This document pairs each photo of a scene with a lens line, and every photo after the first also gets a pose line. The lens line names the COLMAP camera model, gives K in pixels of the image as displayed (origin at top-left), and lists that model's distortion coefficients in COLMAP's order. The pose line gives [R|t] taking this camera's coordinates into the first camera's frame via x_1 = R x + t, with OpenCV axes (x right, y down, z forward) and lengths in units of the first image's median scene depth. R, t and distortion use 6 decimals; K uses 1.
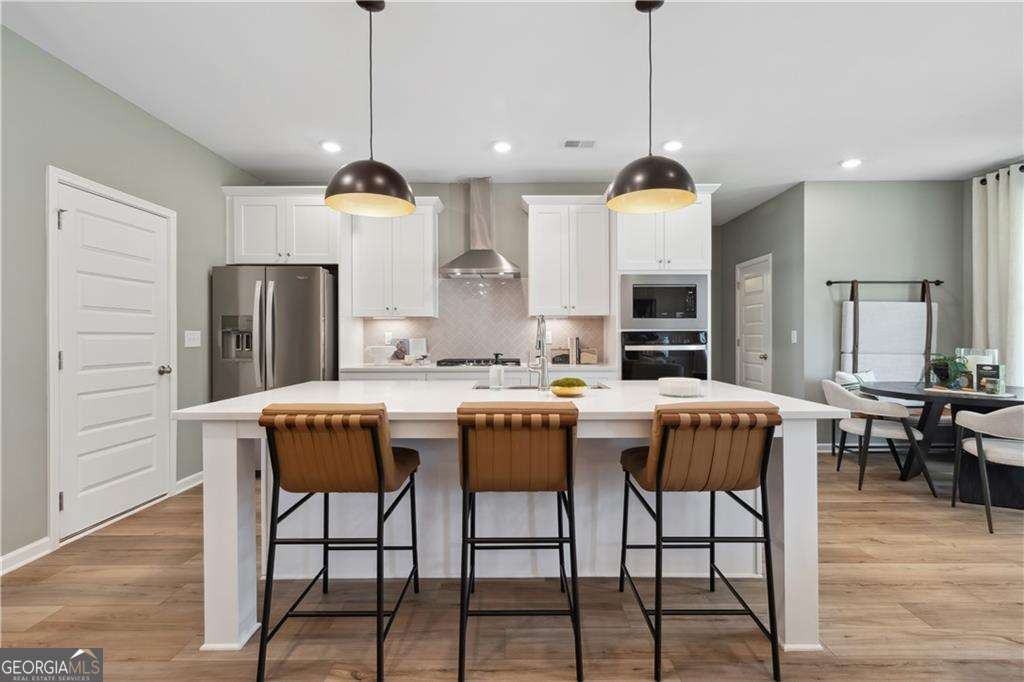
lens RADIAL K [[460.2, 0, 513.7], [0, 460.2, 338.5], [0, 0, 1]] dist [0.003533, -0.000161]
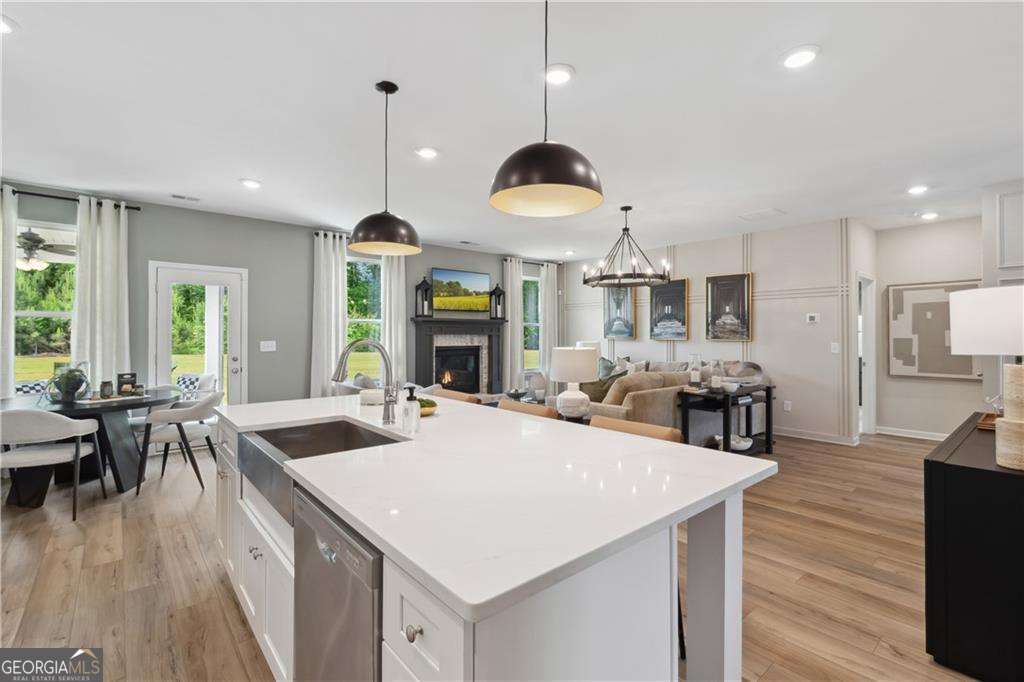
lens RADIAL K [[460.2, 0, 506.8], [0, 460.2, 335.6], [0, 0, 1]] dist [0.003533, -0.000161]
pose [[-0.646943, 0.002565, 0.762534, -0.432556], [0.001541, 0.999997, -0.002057, -0.031353], [-0.762537, -0.000156, -0.646945, 0.798518]]
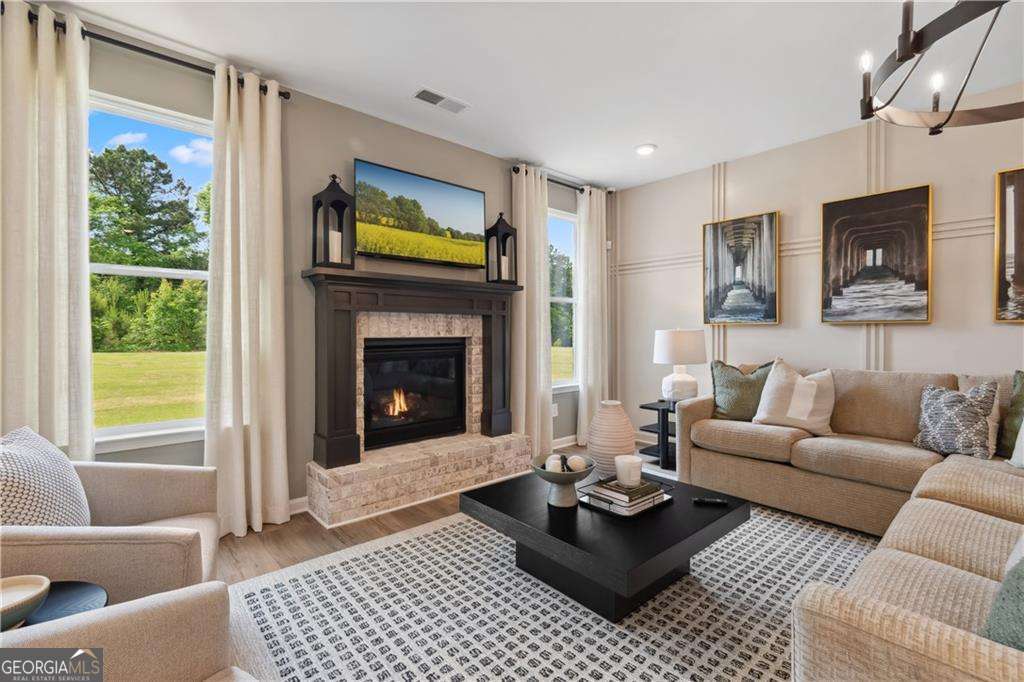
lens RADIAL K [[460.2, 0, 515.3], [0, 460.2, 330.3], [0, 0, 1]] dist [0.003533, -0.000161]
pose [[-0.672062, 0.006105, 0.740470, 0.323191], [0.002390, 0.999979, -0.006076, -0.002450], [-0.740491, -0.002314, -0.672062, 0.211852]]
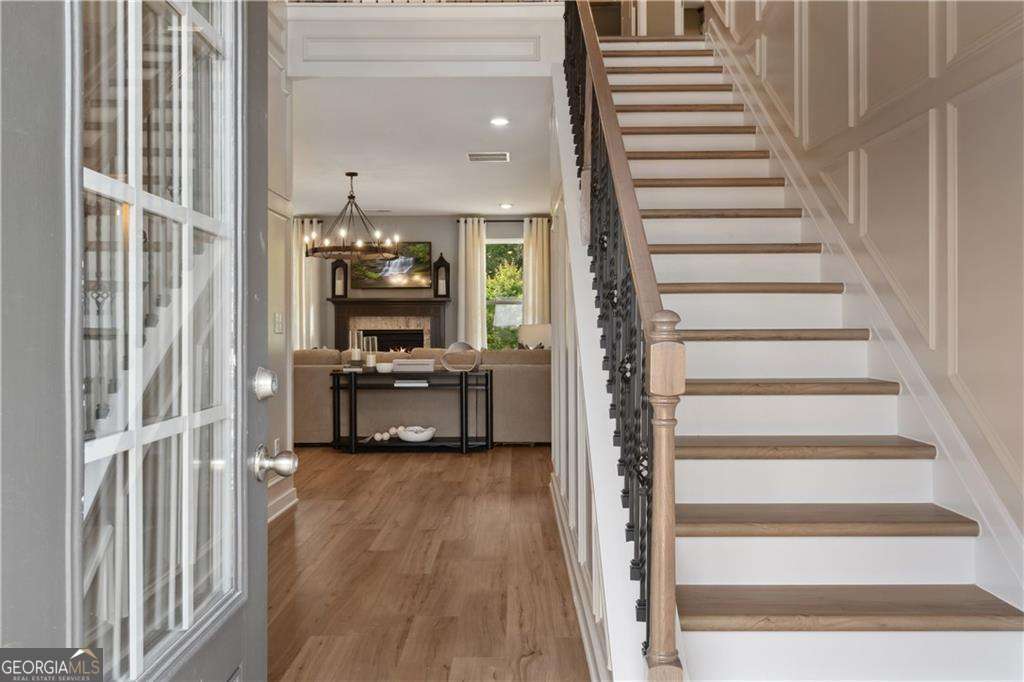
lens RADIAL K [[460.2, 0, 508.9], [0, 460.2, 321.1], [0, 0, 1]] dist [0.003533, -0.000161]
pose [[0.003472, 0.001256, 0.999993, -0.482354], [0.003004, 0.999995, -0.001266, -0.020512], [-0.999989, 0.003009, 0.003468, -0.631355]]
